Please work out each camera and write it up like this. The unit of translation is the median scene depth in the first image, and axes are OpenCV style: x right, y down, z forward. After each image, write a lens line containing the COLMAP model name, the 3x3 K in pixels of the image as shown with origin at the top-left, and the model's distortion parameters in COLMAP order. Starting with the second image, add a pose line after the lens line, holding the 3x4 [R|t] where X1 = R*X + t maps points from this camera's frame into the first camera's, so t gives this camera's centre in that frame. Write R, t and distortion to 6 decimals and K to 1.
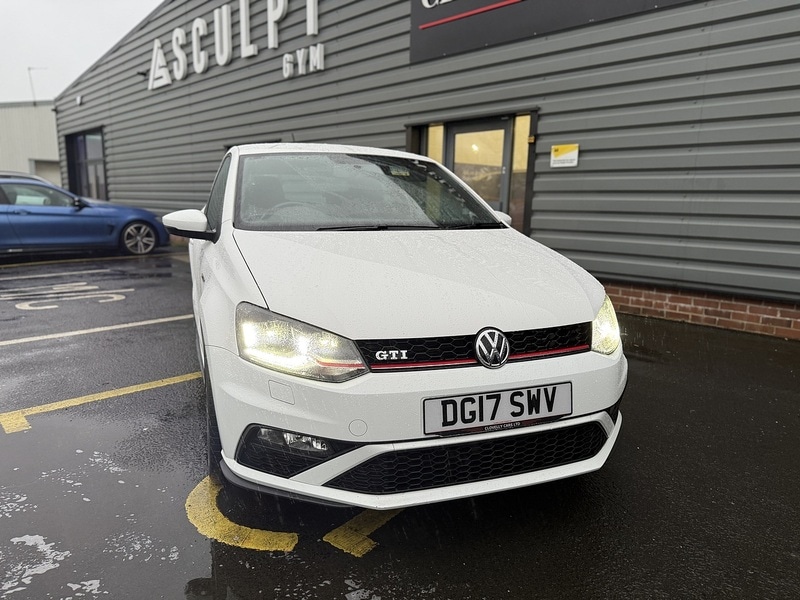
lens RADIAL K [[577.1, 0, 391.2], [0, 577.1, 300.9], [0, 0, 1]] dist [0.057405, -0.068672]
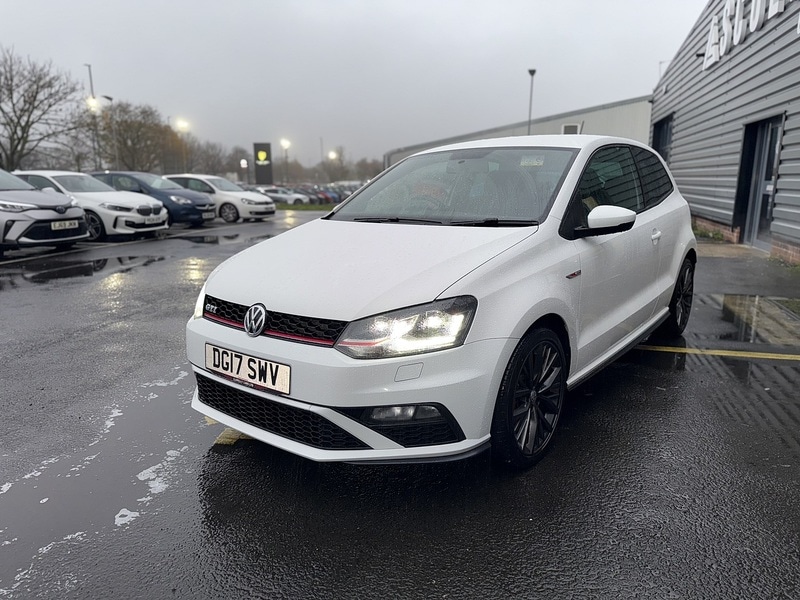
lens RADIAL K [[577.1, 0, 391.2], [0, 577.1, 300.9], [0, 0, 1]] dist [0.057405, -0.068672]
pose [[0.524576, 0.162434, -0.835724, 1.339612], [-0.139974, 0.984727, 0.103535, -0.126130], [0.839778, 0.062668, 0.539301, 0.572845]]
